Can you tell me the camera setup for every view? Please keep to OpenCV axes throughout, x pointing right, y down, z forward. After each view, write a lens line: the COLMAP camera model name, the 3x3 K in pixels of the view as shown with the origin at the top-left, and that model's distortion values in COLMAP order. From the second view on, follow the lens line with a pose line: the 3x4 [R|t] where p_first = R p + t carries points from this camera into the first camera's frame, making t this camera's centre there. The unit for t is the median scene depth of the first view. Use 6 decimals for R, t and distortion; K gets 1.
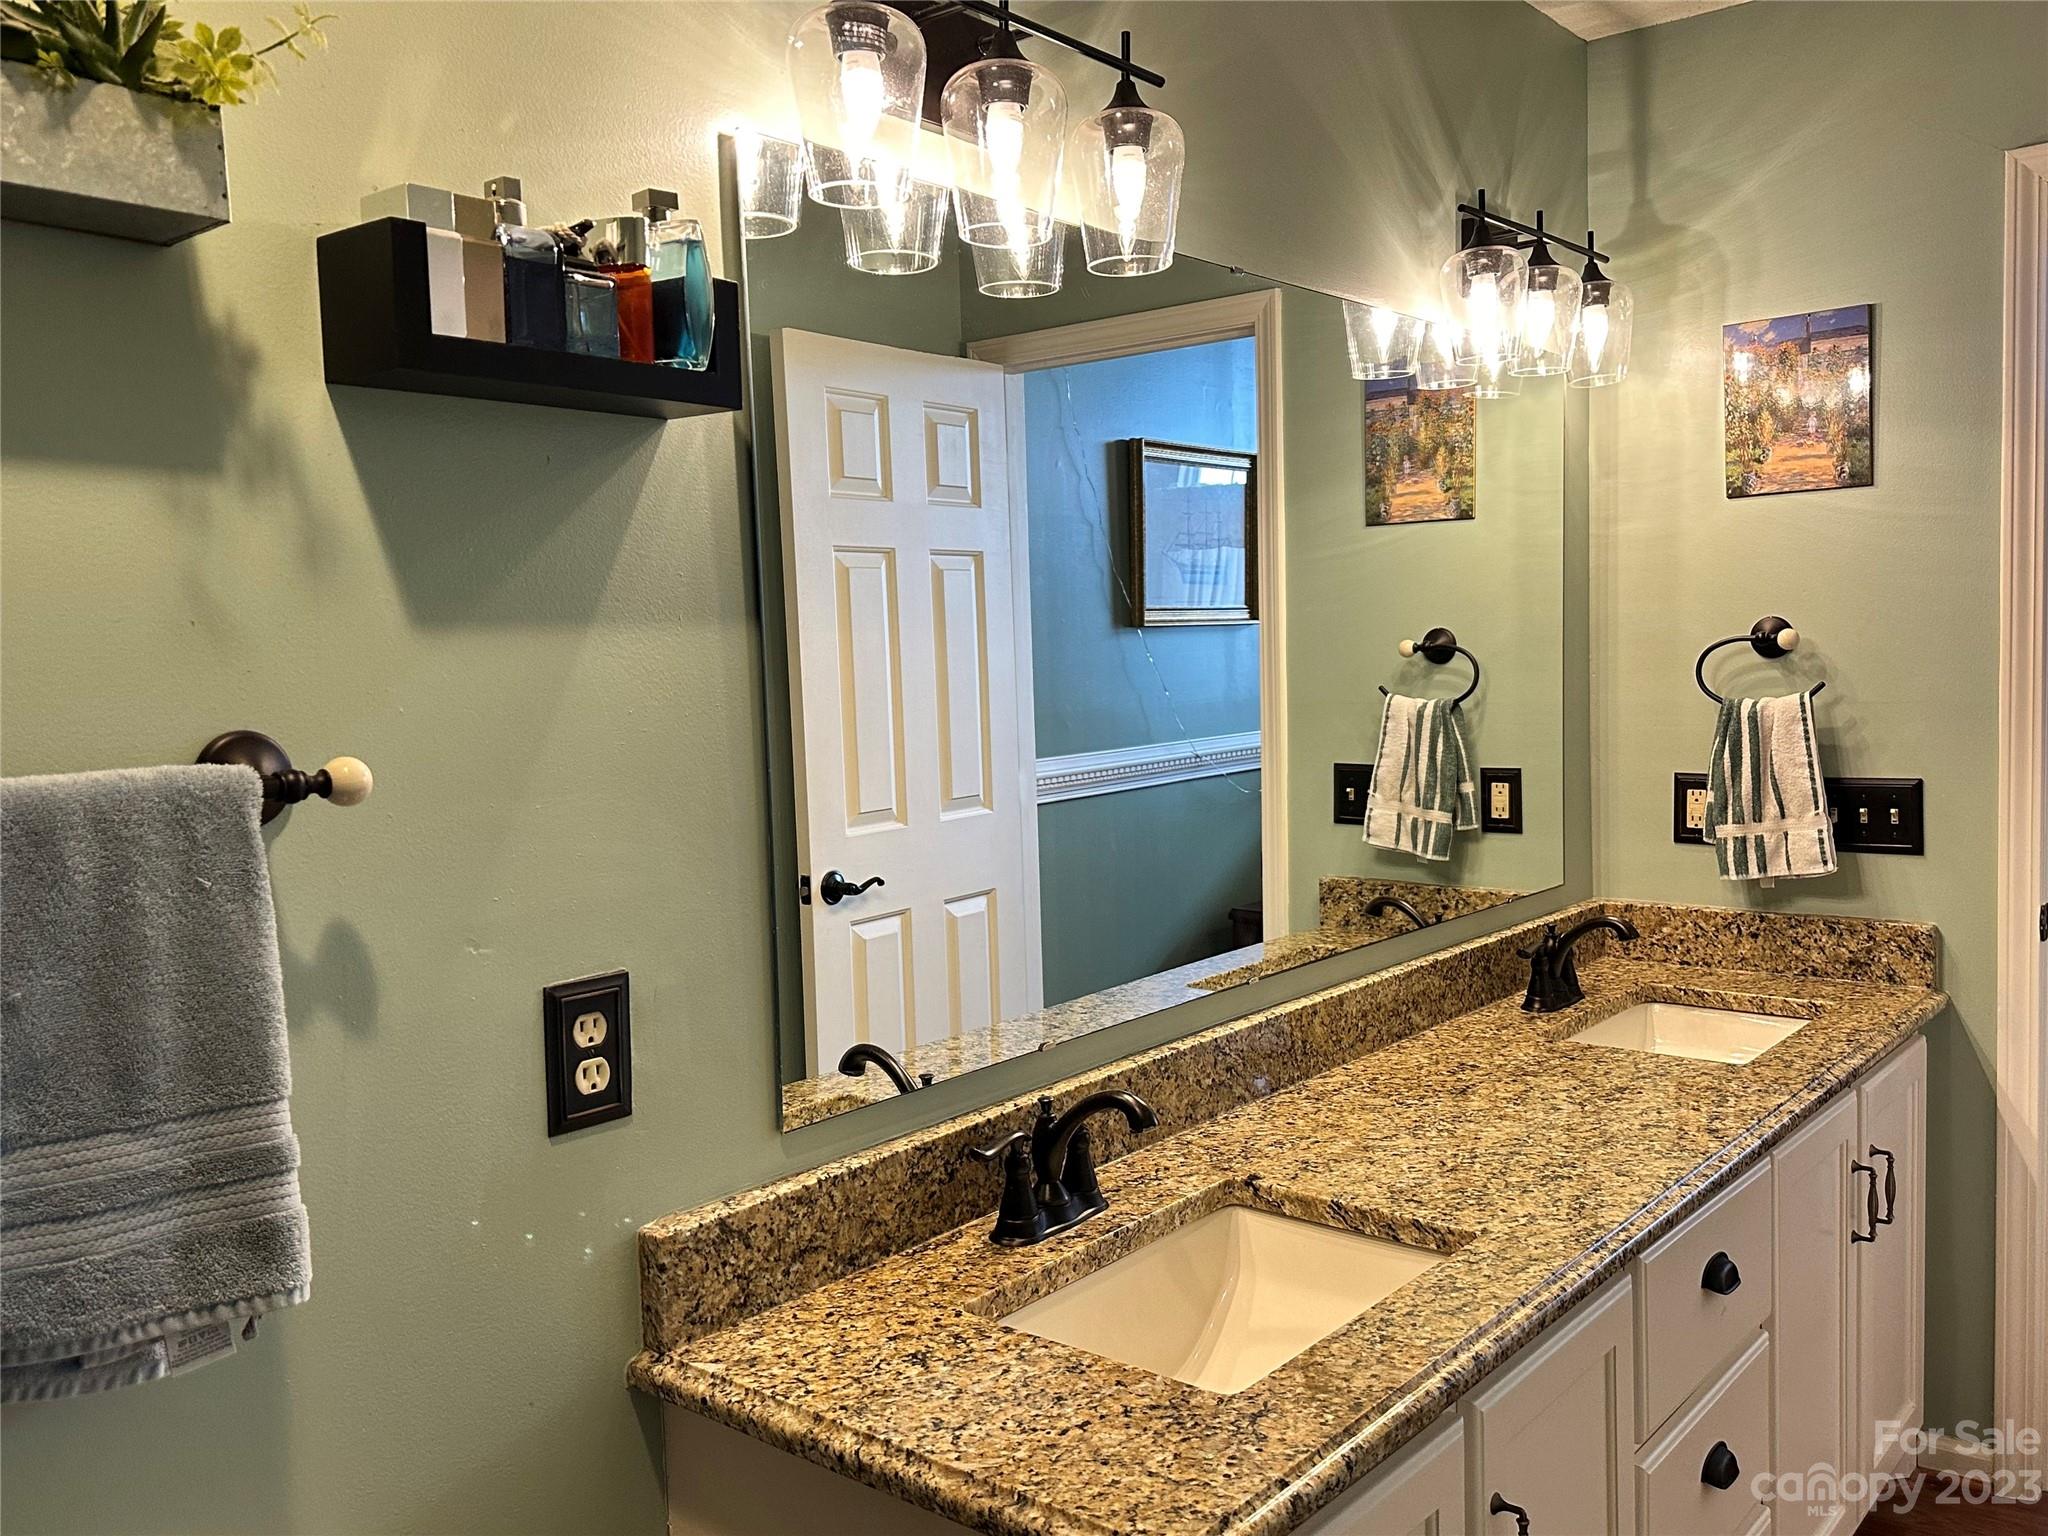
lens RADIAL K [[1676.6, 0, 1024.5], [0, 1676.6, 741.4], [0, 0, 1]] dist [0.113338, -0.003868]
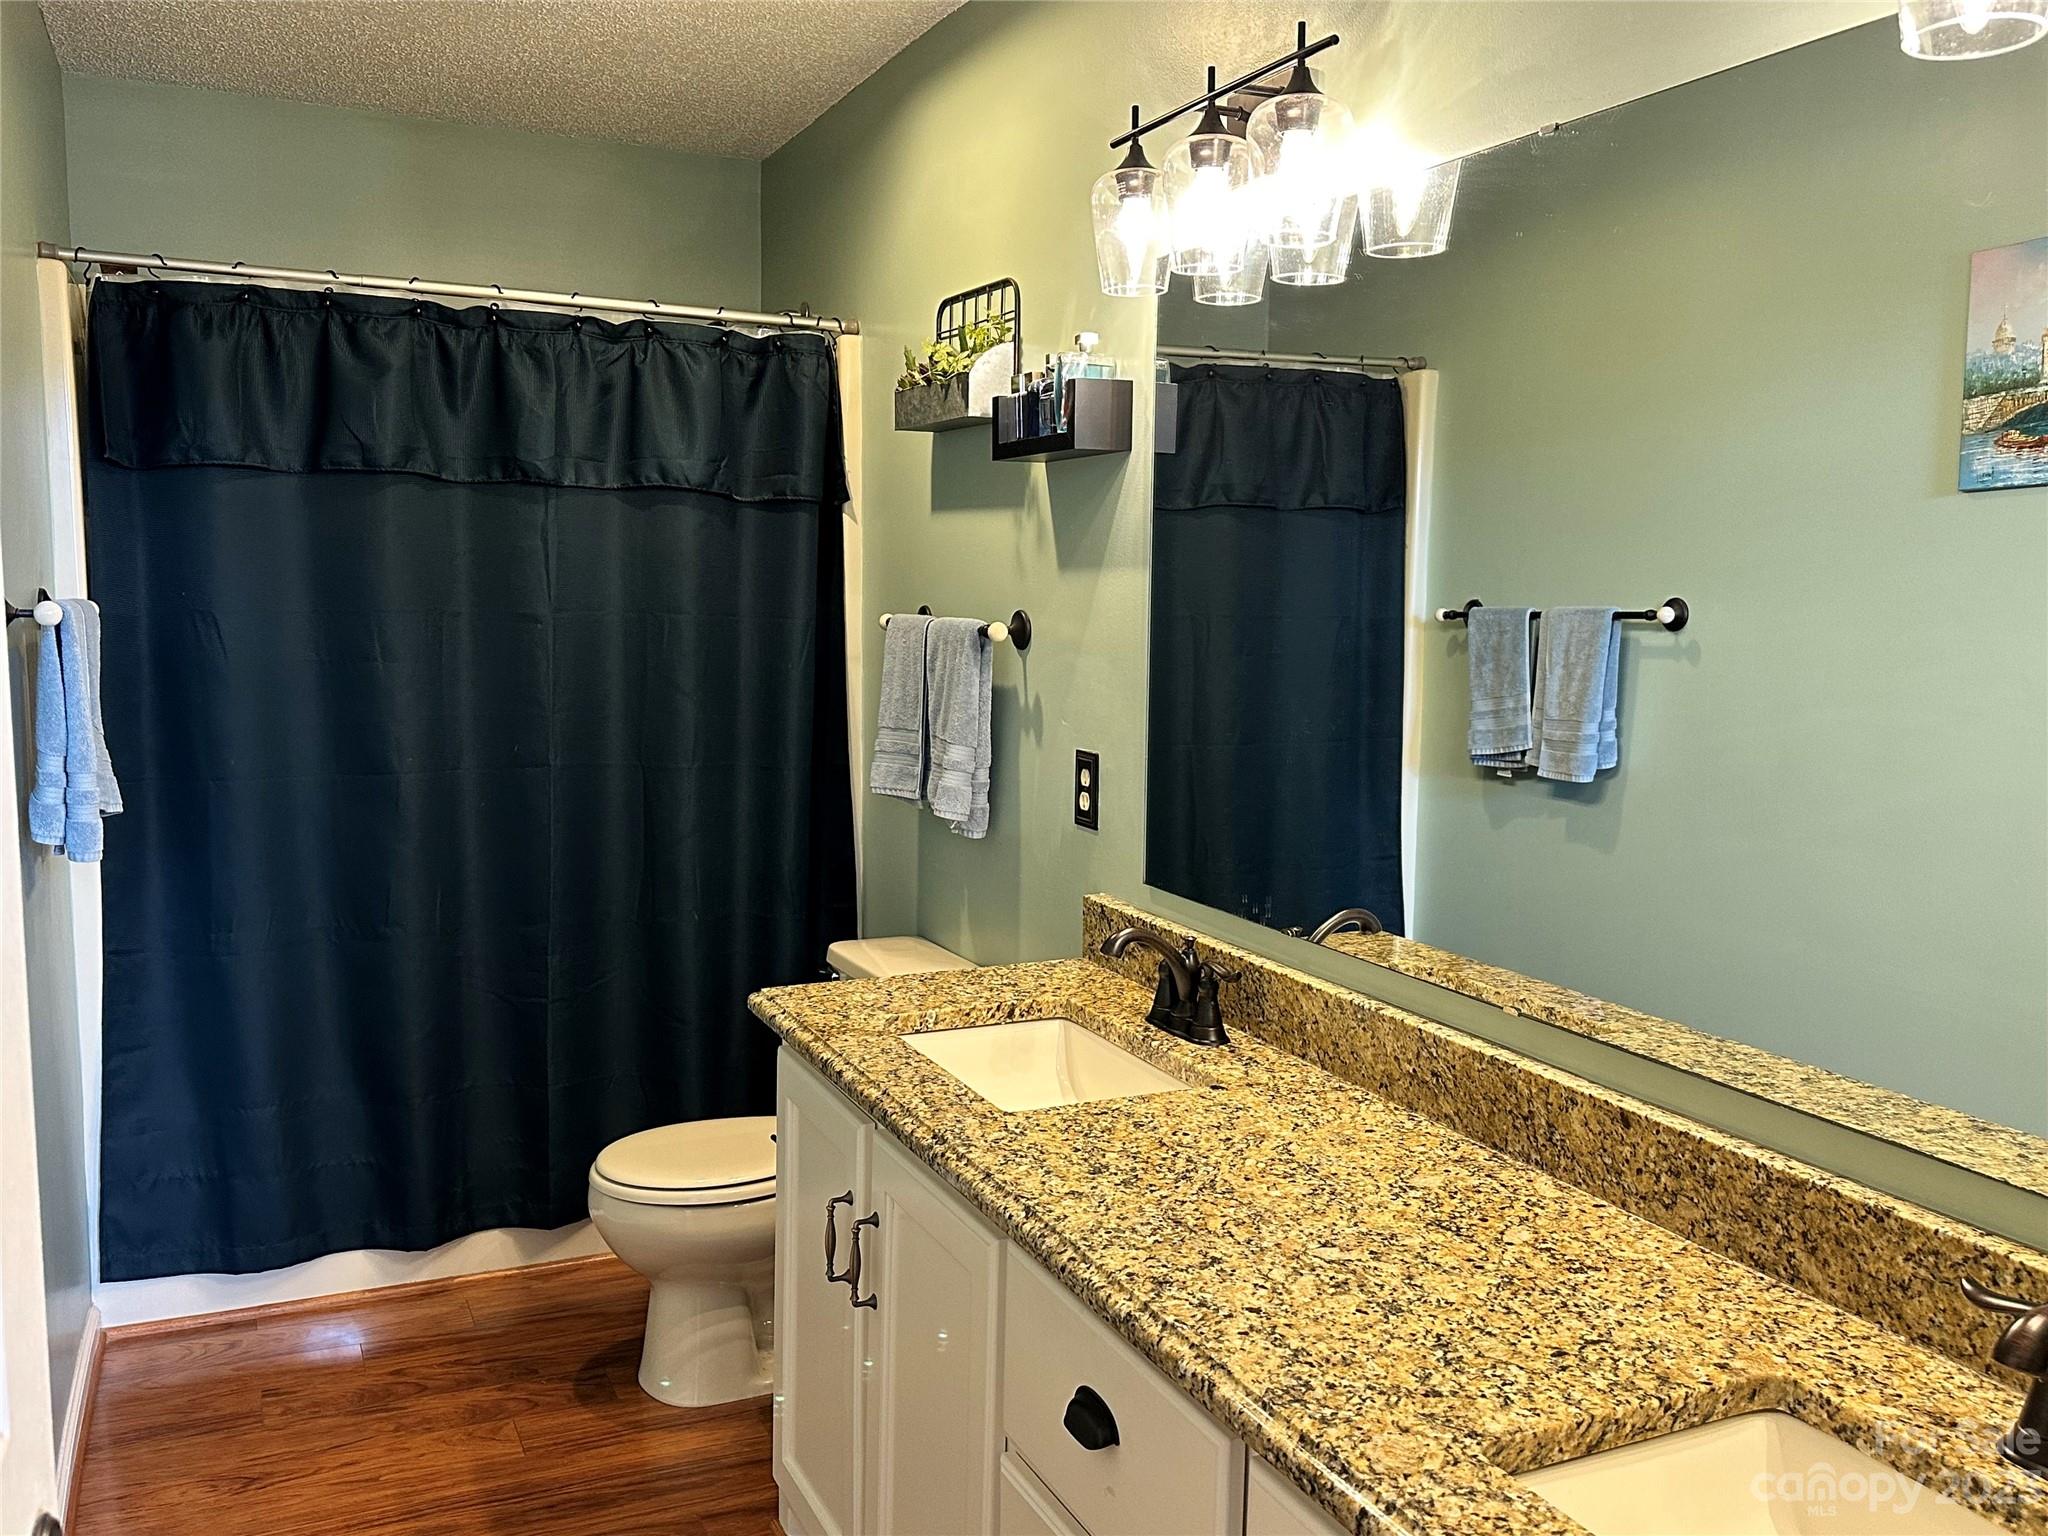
lens RADIAL K [[1701.9, 0, 1024.0], [0, 1701.9, 768.0], [0, 0, 1]] dist [-0.005318, -0.007225]
pose [[-0.436551, 0.127964, -0.890533, 0.998525], [-0.044645, 0.985533, 0.163500, -0.102603], [0.898571, 0.111134, -0.424522, 1.171047]]
